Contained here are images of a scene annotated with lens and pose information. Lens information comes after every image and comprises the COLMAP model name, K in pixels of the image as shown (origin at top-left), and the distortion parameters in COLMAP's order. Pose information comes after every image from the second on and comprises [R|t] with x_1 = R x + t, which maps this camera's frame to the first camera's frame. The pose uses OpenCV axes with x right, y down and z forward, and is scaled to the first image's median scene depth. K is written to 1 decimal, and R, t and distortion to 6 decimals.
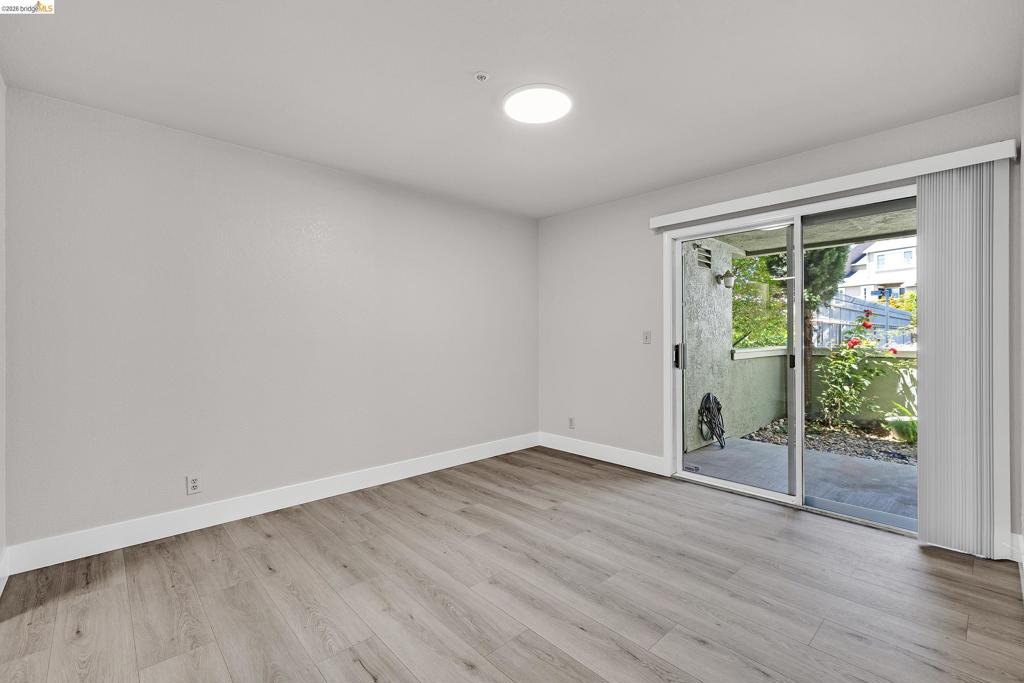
lens RADIAL K [[446.8, 0, 513.1], [0, 446.8, 334.9], [0, 0, 1]] dist [0.001073, 0.000371]
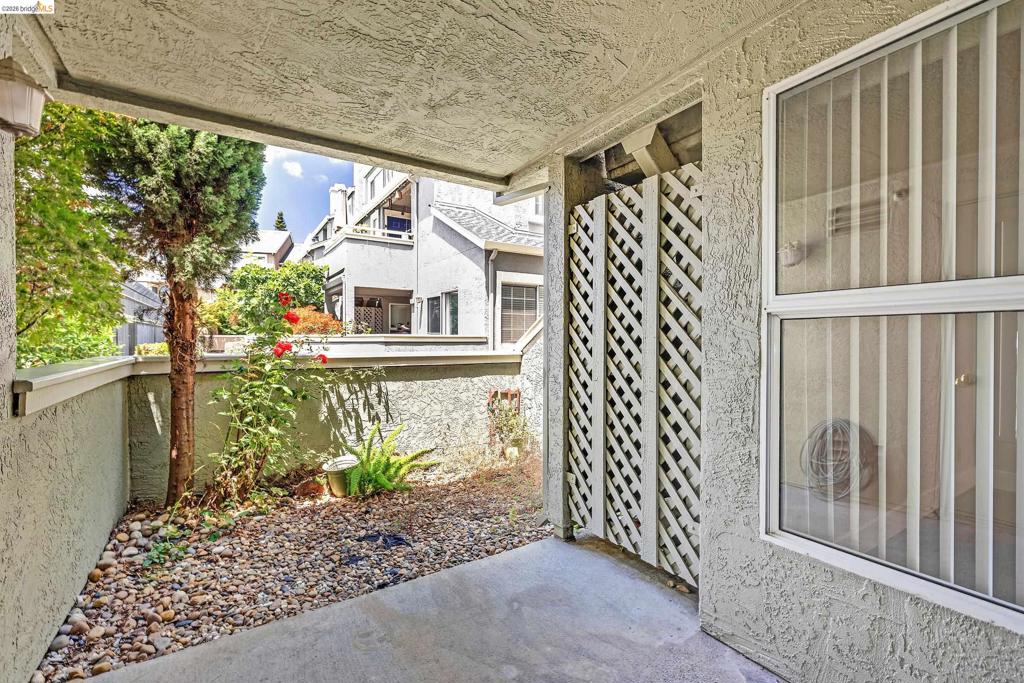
lens RADIAL K [[446.8, 0, 514.5], [0, 446.8, 342.6], [0, 0, 1]] dist [0.001073, 0.000371]
pose [[0.165310, -0.008383, 0.986206, 0.443308], [-0.005382, 0.999941, 0.009402, 0.007768], [-0.986227, -0.006862, 0.165255, 1.084613]]
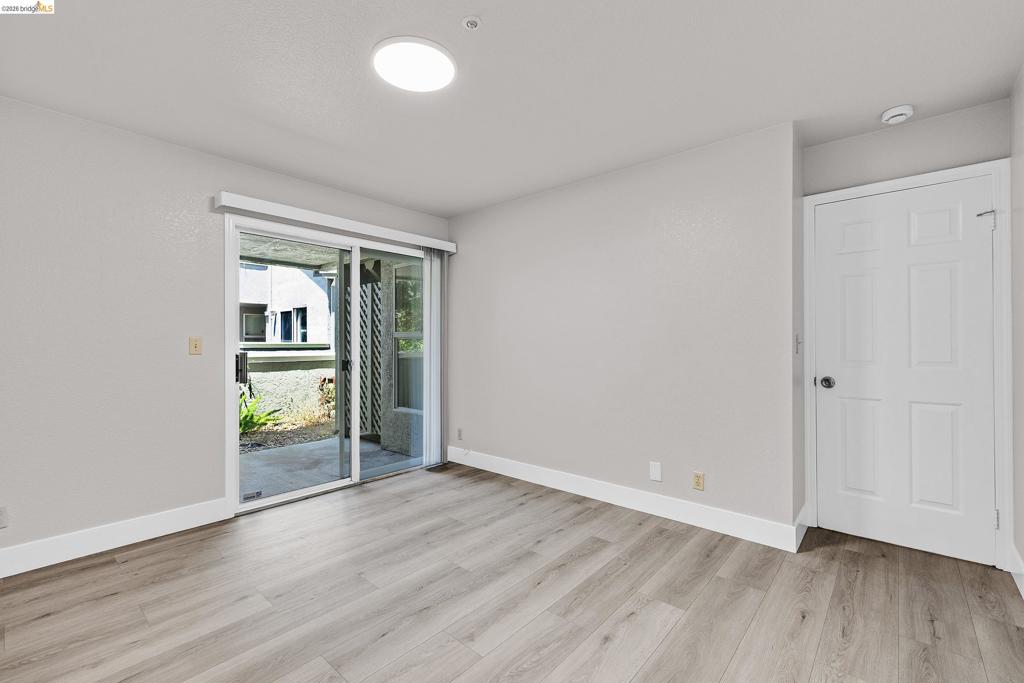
lens RADIAL K [[446.8, 0, 505.8], [0, 446.8, 342.9], [0, 0, 1]] dist [0.001073, 0.000371]
pose [[-0.101522, 0.004650, 0.994822, -0.579113], [-0.001794, 0.999987, -0.004858, 0.004445], [-0.994832, -0.002278, -0.101512, 0.669939]]
